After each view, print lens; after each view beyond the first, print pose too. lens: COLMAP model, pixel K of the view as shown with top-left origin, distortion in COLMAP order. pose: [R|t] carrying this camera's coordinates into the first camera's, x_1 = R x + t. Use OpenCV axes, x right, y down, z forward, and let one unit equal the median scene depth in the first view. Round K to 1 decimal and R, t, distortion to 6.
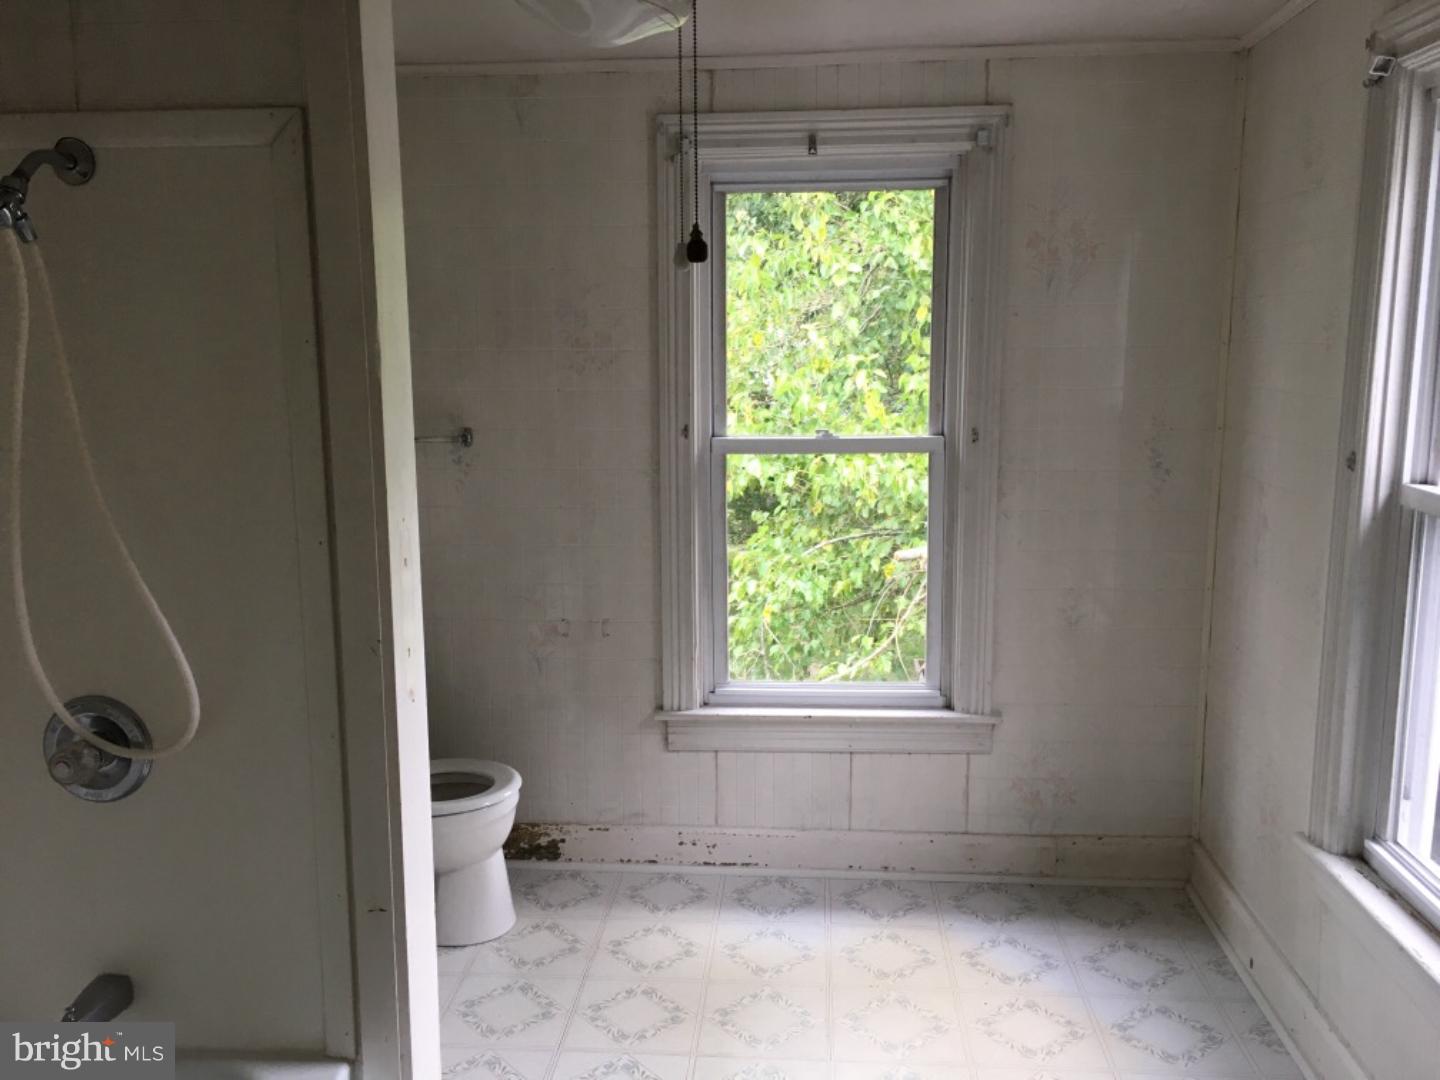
lens RADIAL K [[1237.0, 0, 723.3], [0, 1237.0, 531.0], [0, 0, 1]] dist [0.079278, -0.099923]
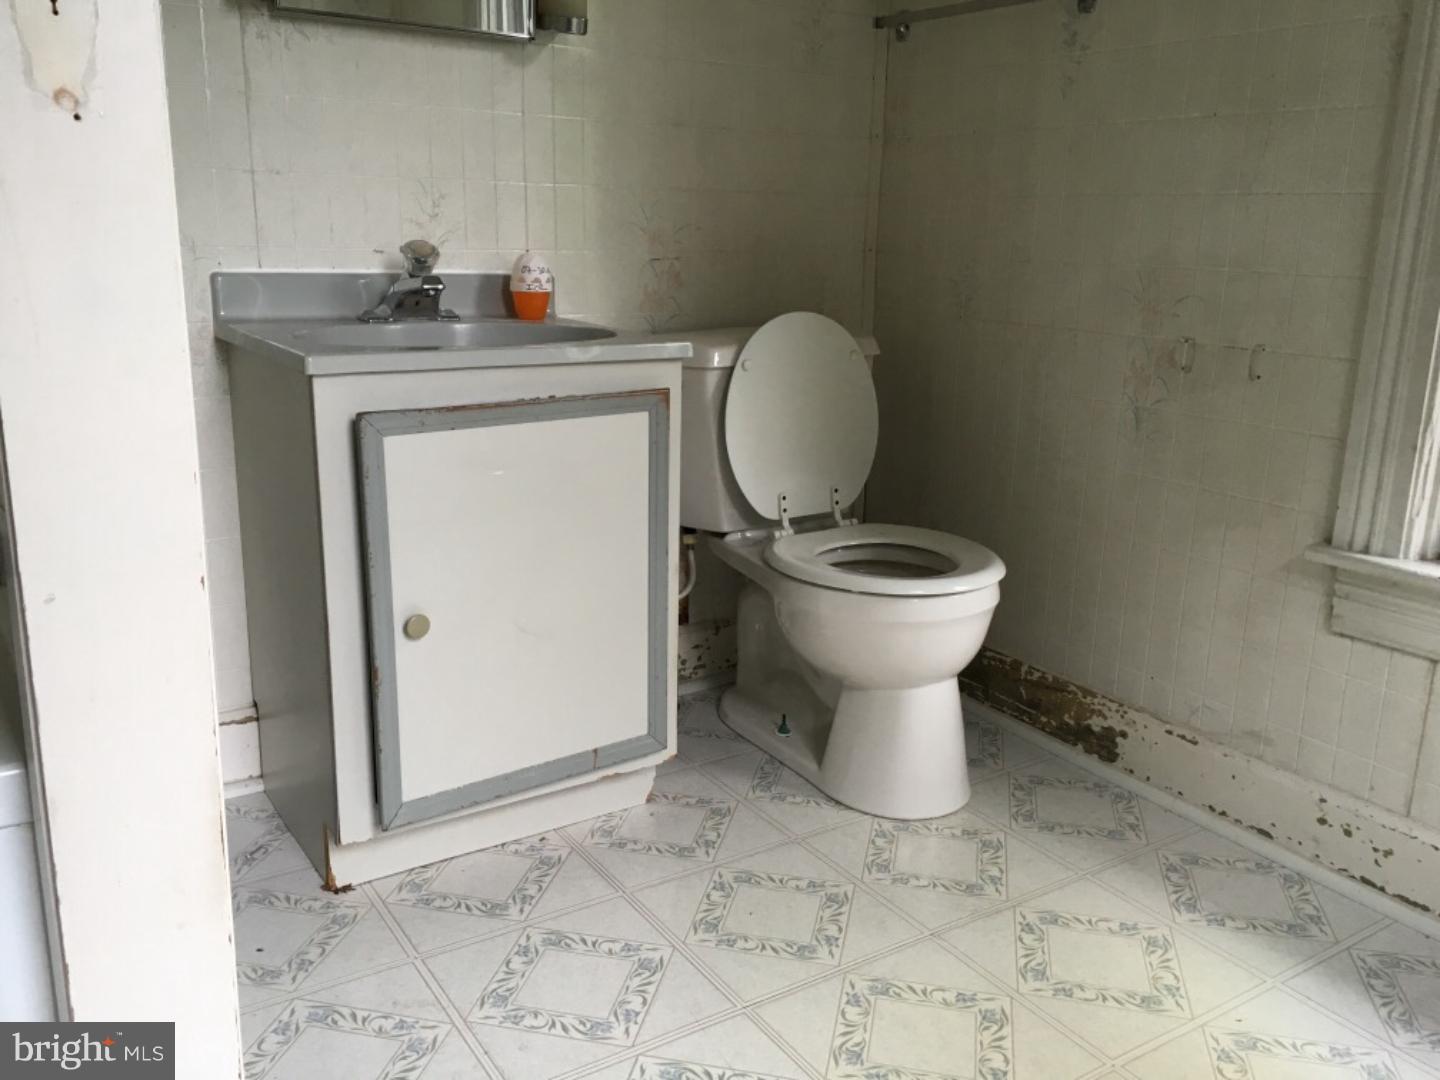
lens RADIAL K [[1237.0, 0, 717.3], [0, 1237.0, 527.3], [0, 0, 1]] dist [0.079278, -0.099923]
pose [[0.603117, 0.213165, -0.768642, 0.181116], [-0.158080, 0.976459, 0.146760, 0.103237], [0.781831, 0.032993, 0.622617, 0.502260]]
